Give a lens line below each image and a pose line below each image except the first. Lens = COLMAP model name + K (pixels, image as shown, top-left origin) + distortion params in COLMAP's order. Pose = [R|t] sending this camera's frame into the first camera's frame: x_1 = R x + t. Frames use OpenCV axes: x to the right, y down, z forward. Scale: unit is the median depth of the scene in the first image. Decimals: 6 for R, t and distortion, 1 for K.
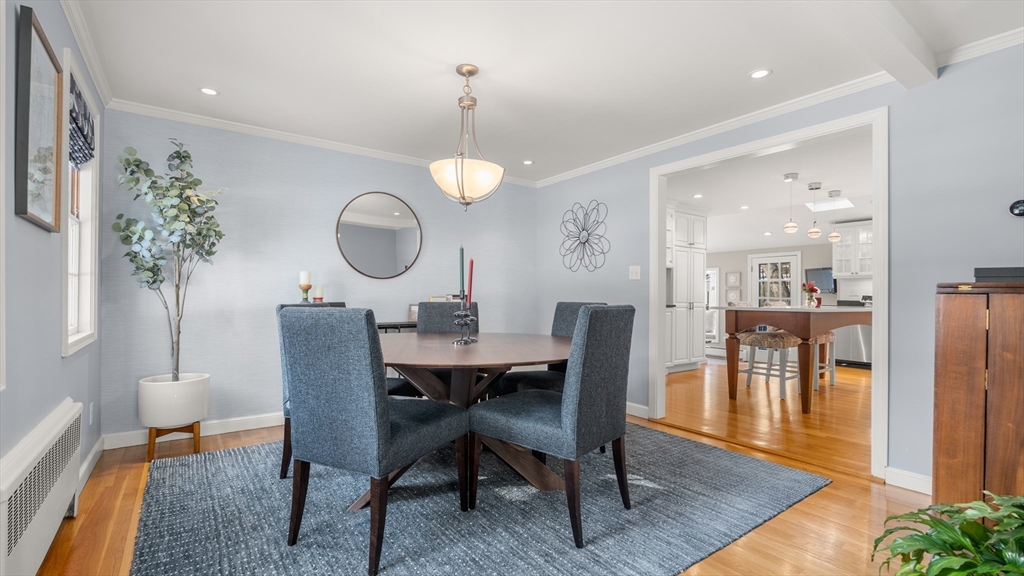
lens RADIAL K [[456.8, 0, 512.0], [0, 456.8, 288.0], [0, 0, 1]] dist [0.000825, 0.000140]
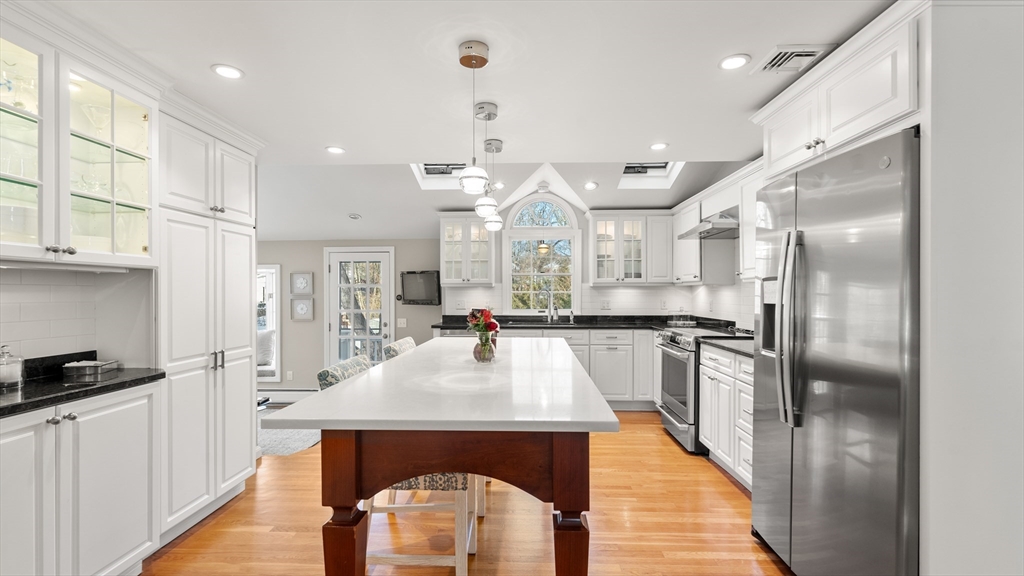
lens RADIAL K [[458.2, 0, 512.0], [0, 458.2, 288.0], [0, 0, 1]] dist [-0.000398, -0.000007]
pose [[0.619737, -0.008739, 0.784761, 0.200785], [-0.002656, 0.999909, 0.013232, -0.028151], [-0.784805, -0.010284, 0.619657, 0.462277]]
